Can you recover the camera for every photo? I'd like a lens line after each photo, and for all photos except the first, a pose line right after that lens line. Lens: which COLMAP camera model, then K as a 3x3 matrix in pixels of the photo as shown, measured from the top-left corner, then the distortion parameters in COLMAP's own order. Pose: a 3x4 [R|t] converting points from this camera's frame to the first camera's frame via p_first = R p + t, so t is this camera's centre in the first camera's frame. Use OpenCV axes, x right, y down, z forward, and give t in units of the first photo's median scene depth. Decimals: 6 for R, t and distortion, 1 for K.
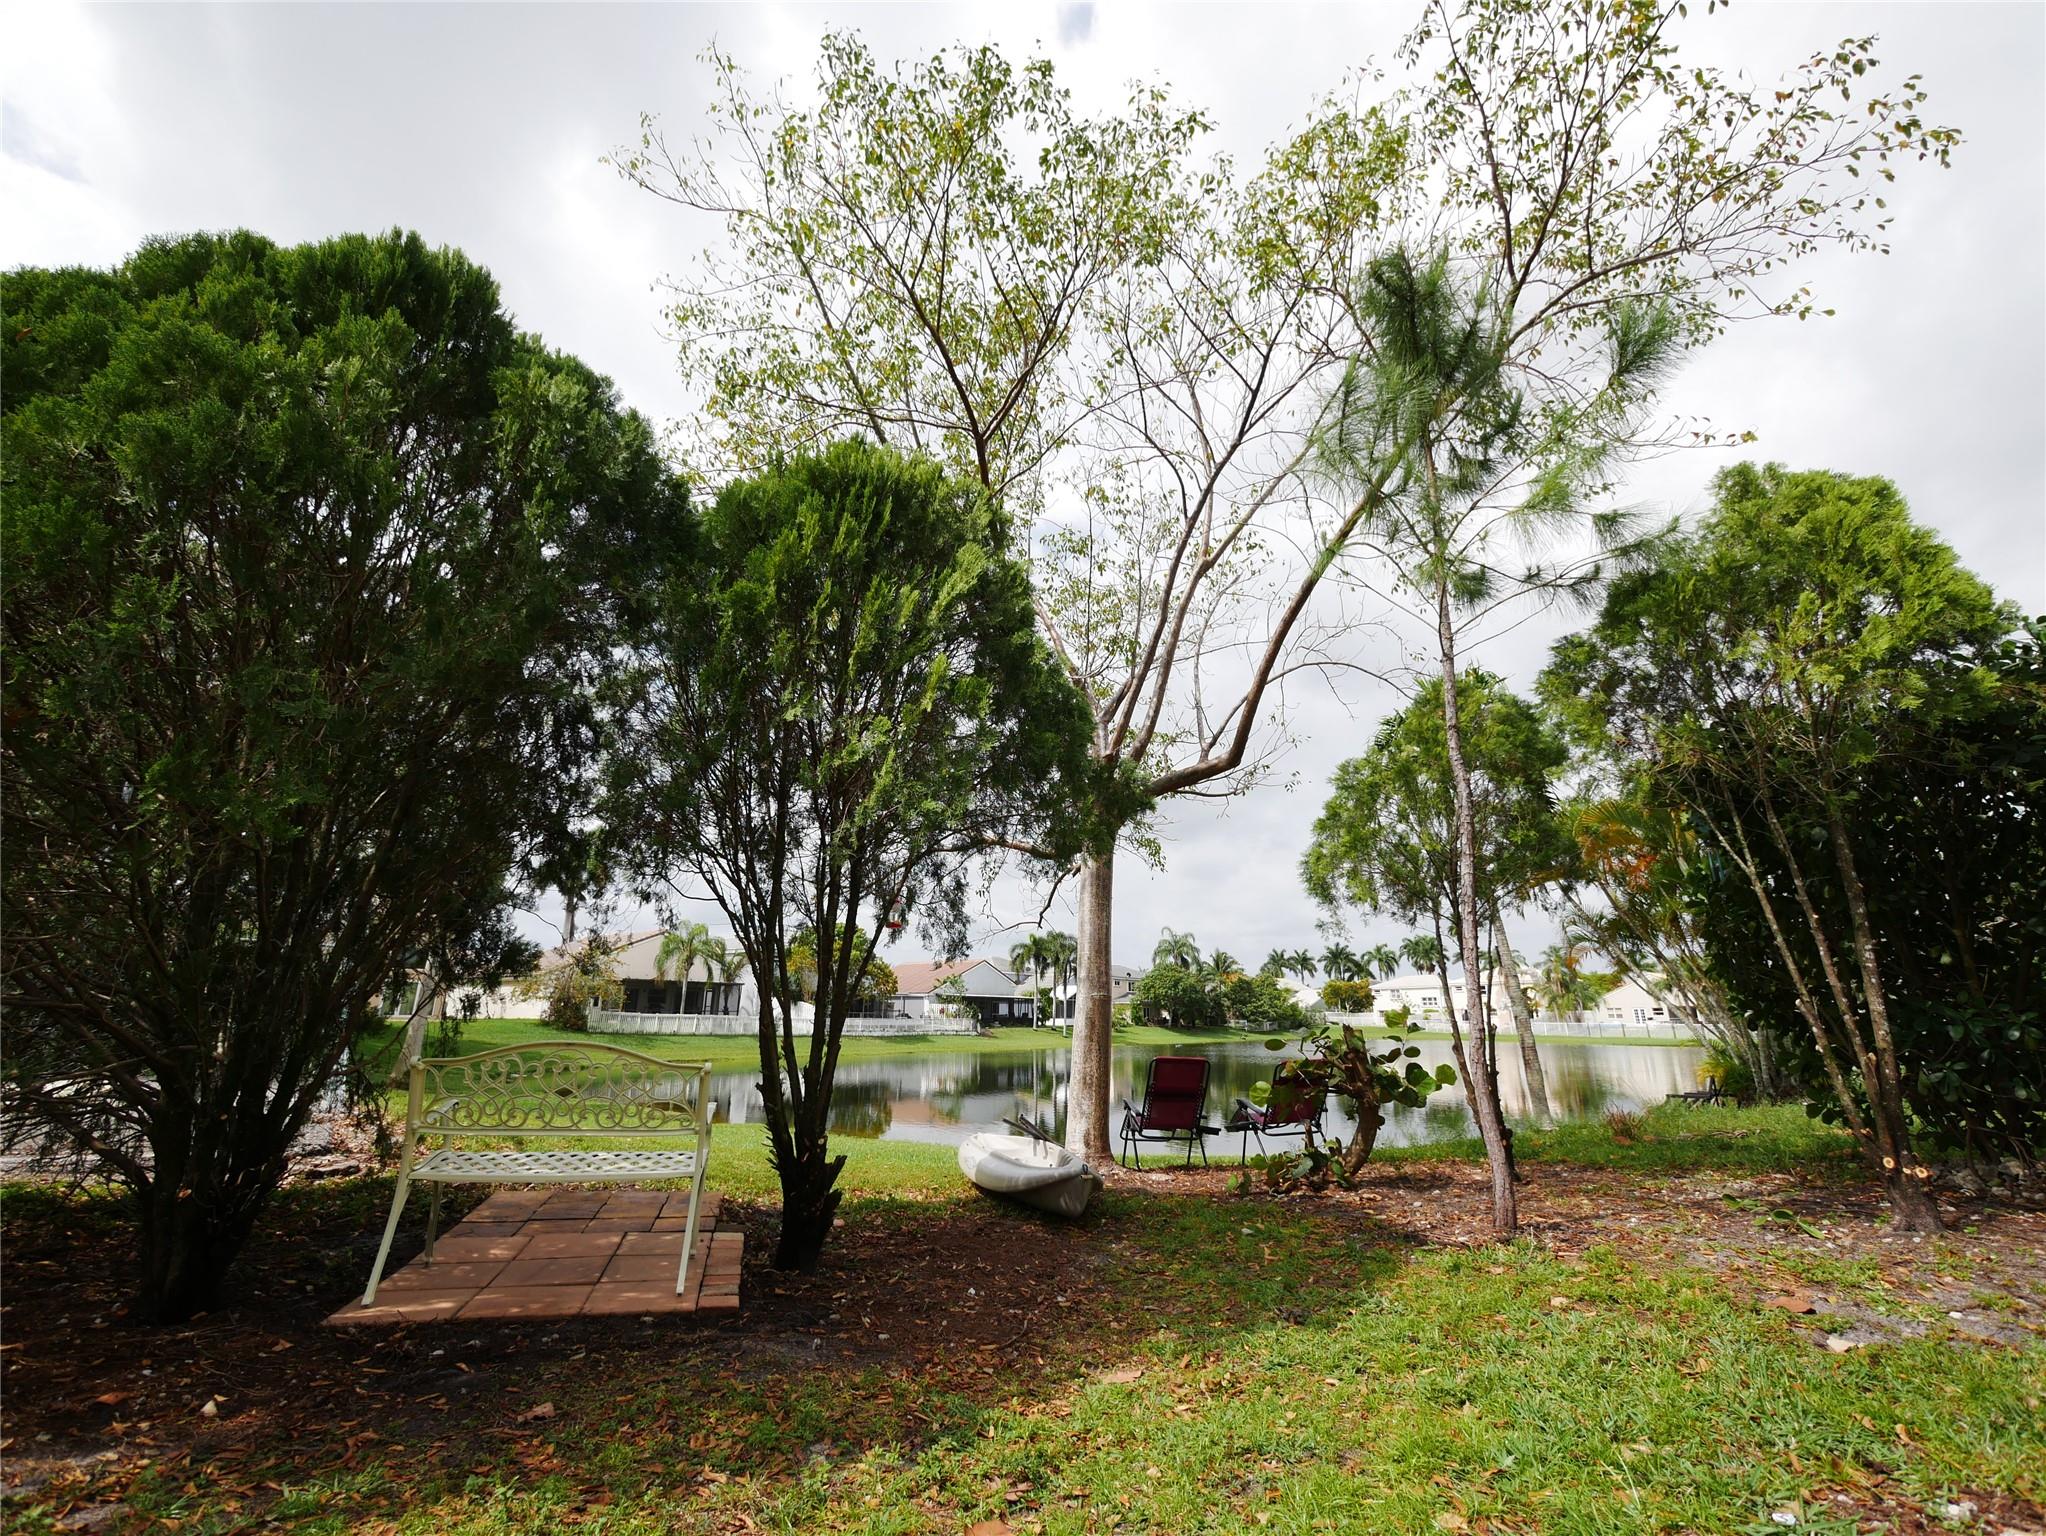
lens RADIAL K [[870.7, 0, 1022.1], [0, 870.7, 756.3], [0, 0, 1]] dist [-0.007759, 0.001536]
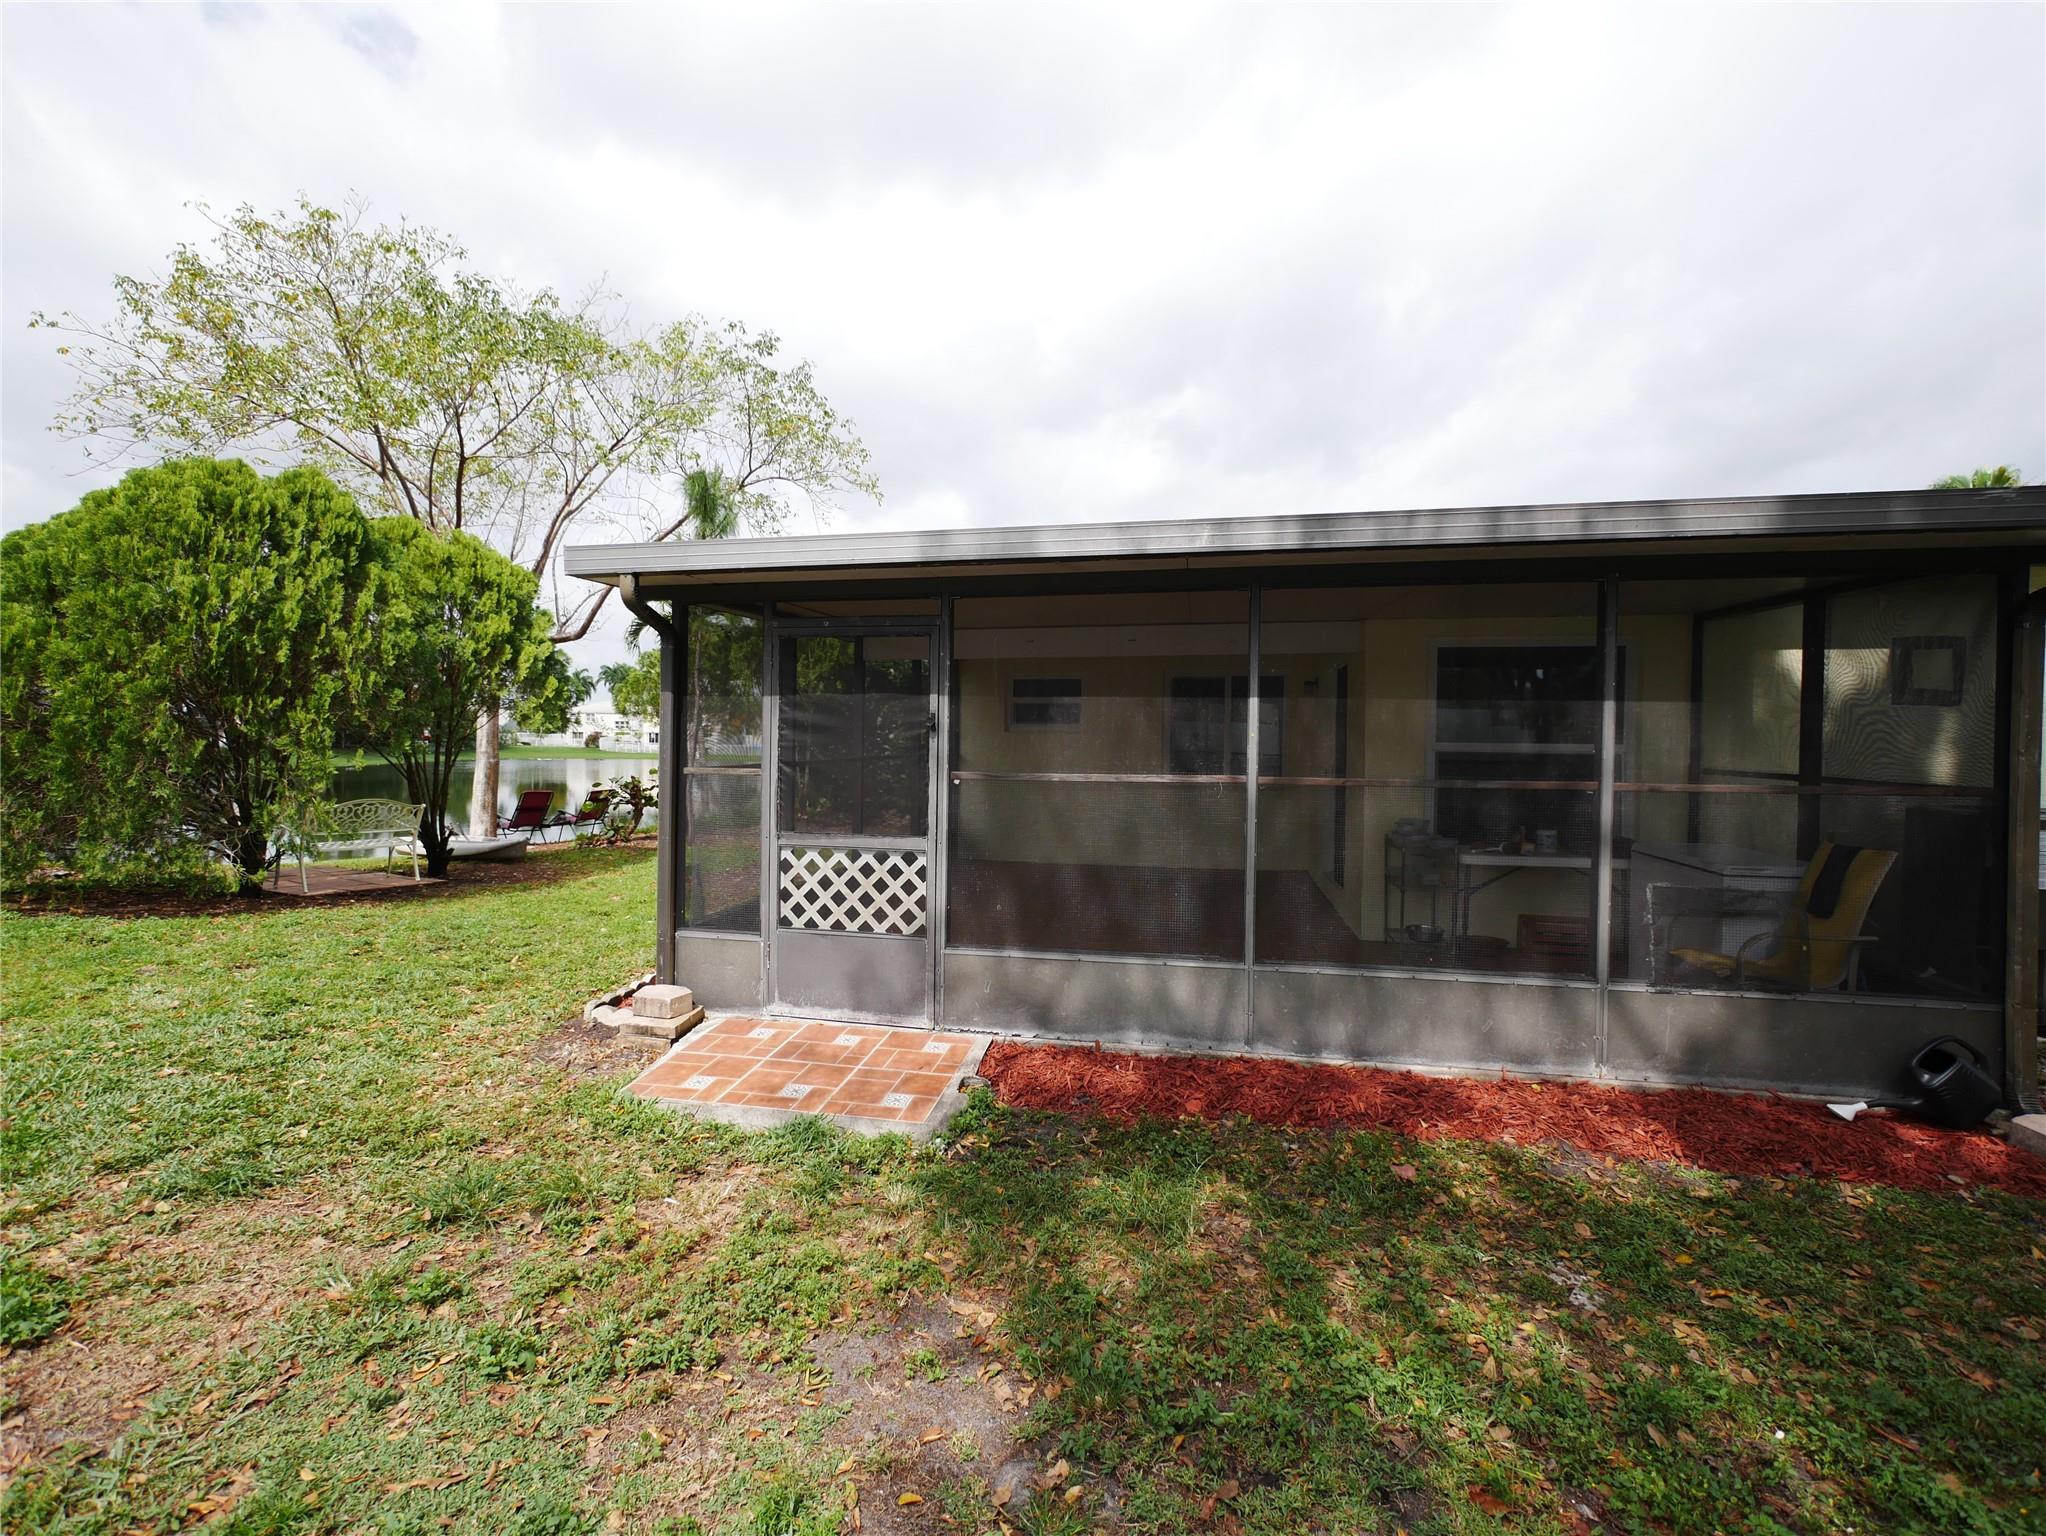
lens RADIAL K [[870.7, 0, 1014.8], [0, 870.7, 757.7], [0, 0, 1]] dist [-0.007759, 0.001536]
pose [[0.656669, -0.012373, 0.754077, -0.528831], [-0.224622, 0.951280, 0.211215, -0.339904], [-0.719952, -0.308081, 0.621897, -0.864903]]
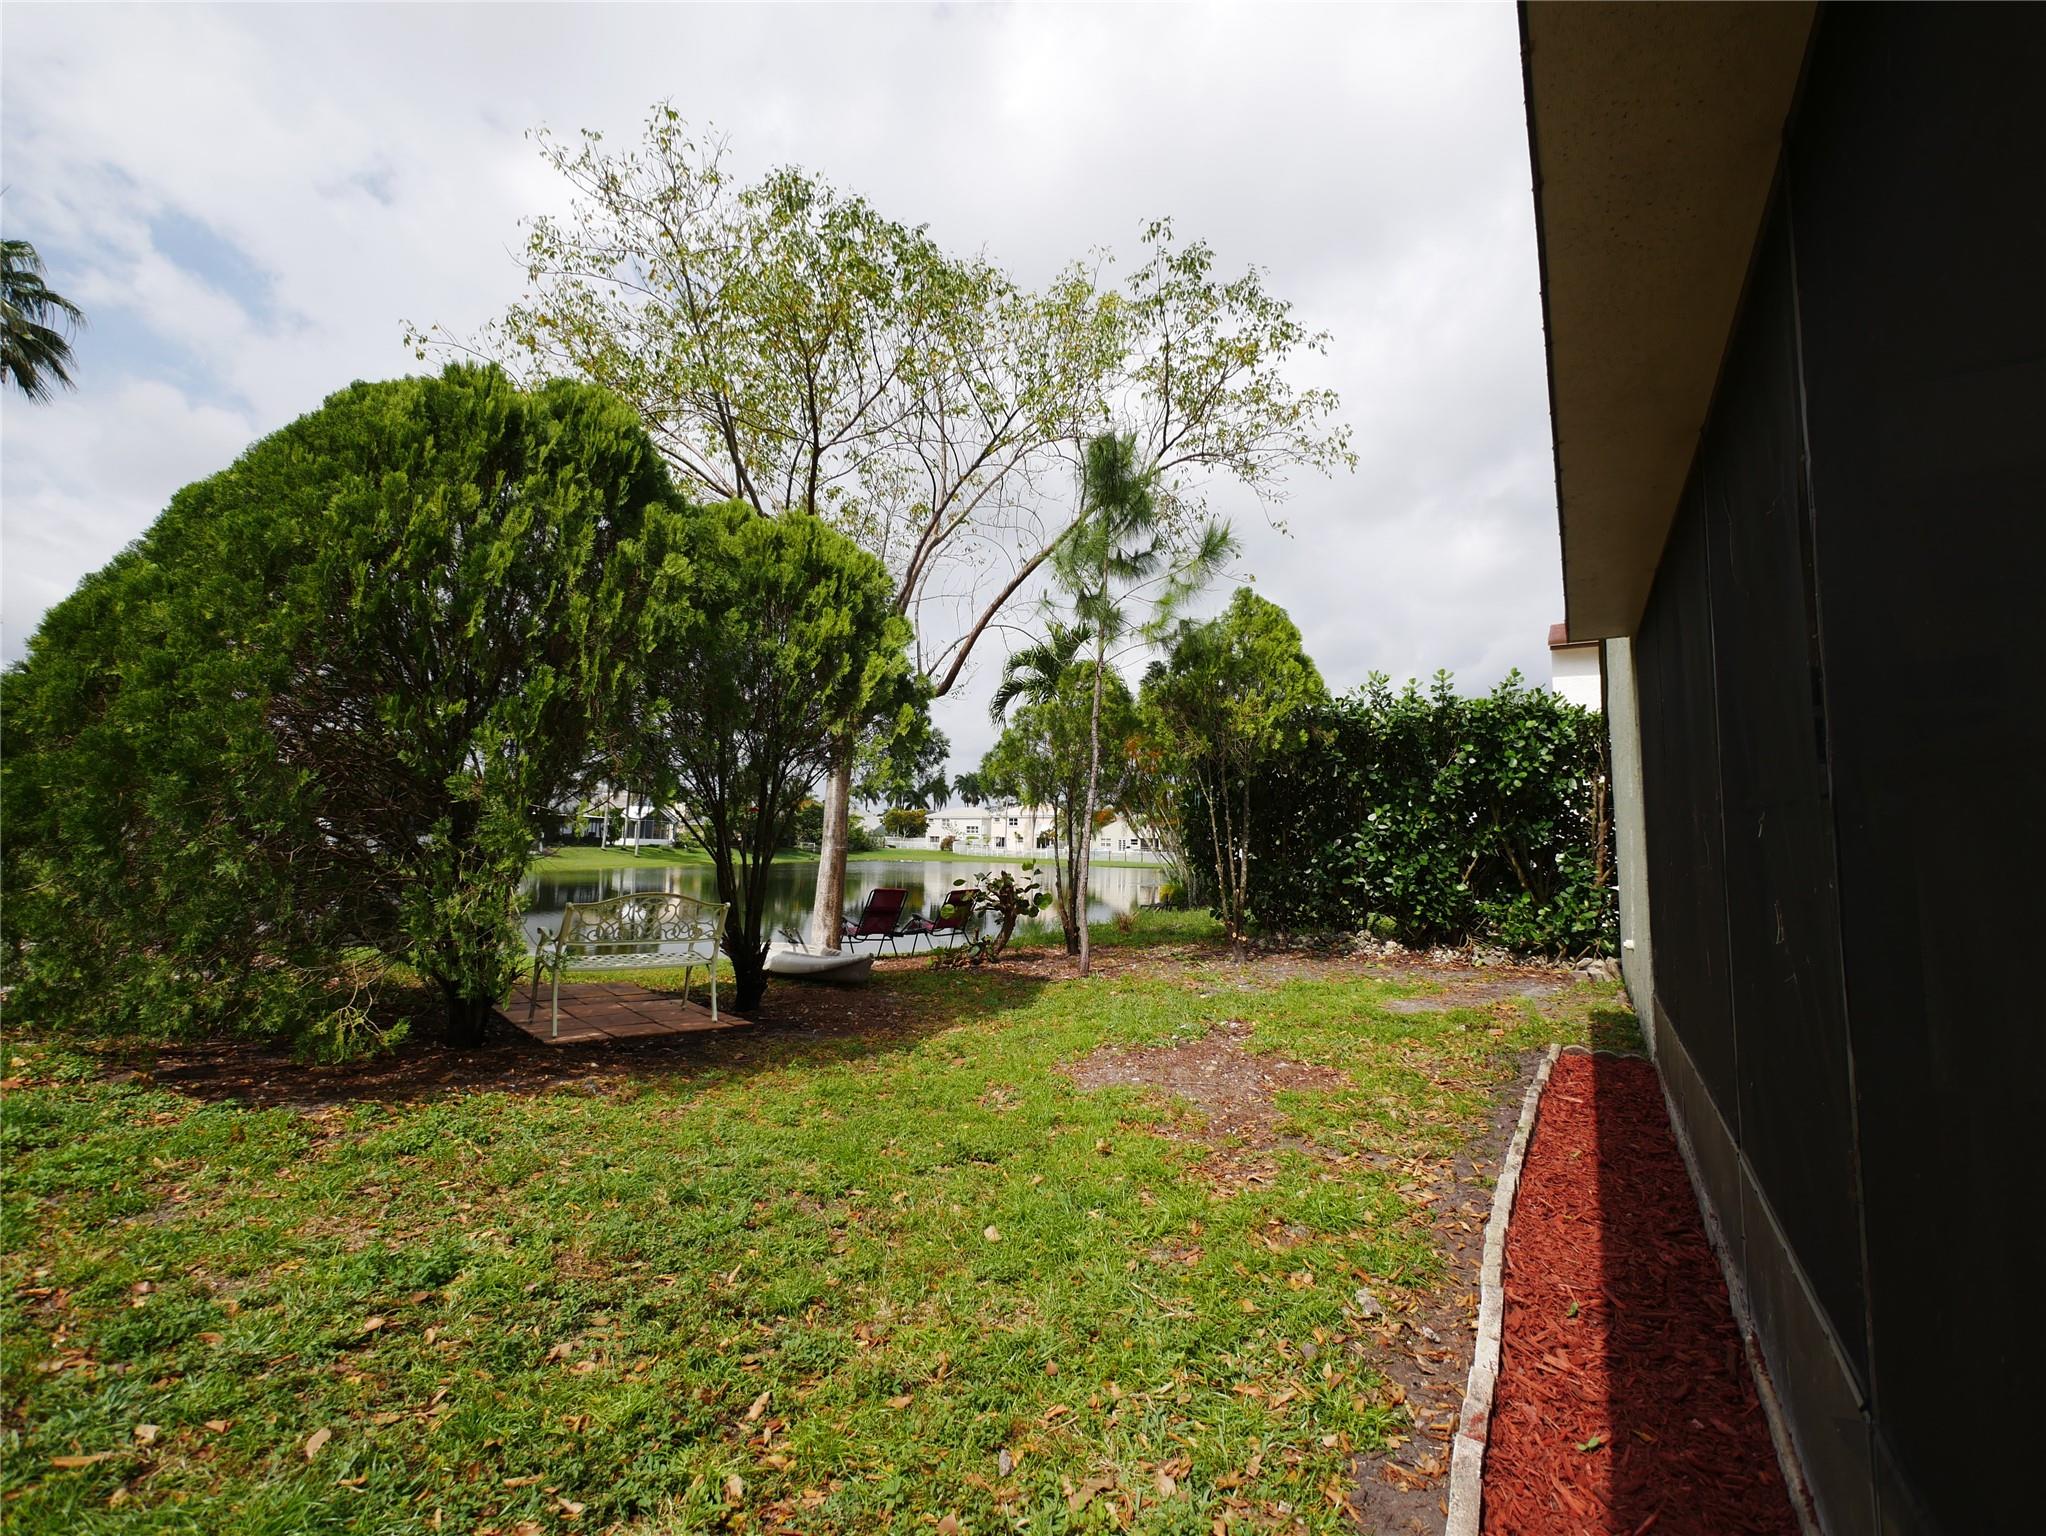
lens RADIAL K [[870.7, 0, 1023.0], [0, 870.7, 760.8], [0, 0, 1]] dist [-0.007759, 0.001536]
pose [[0.882340, 0.059052, 0.466893, -0.301320], [-0.152330, 0.974524, 0.164619, -0.139024], [-0.445277, -0.216372, 0.868856, -0.331365]]
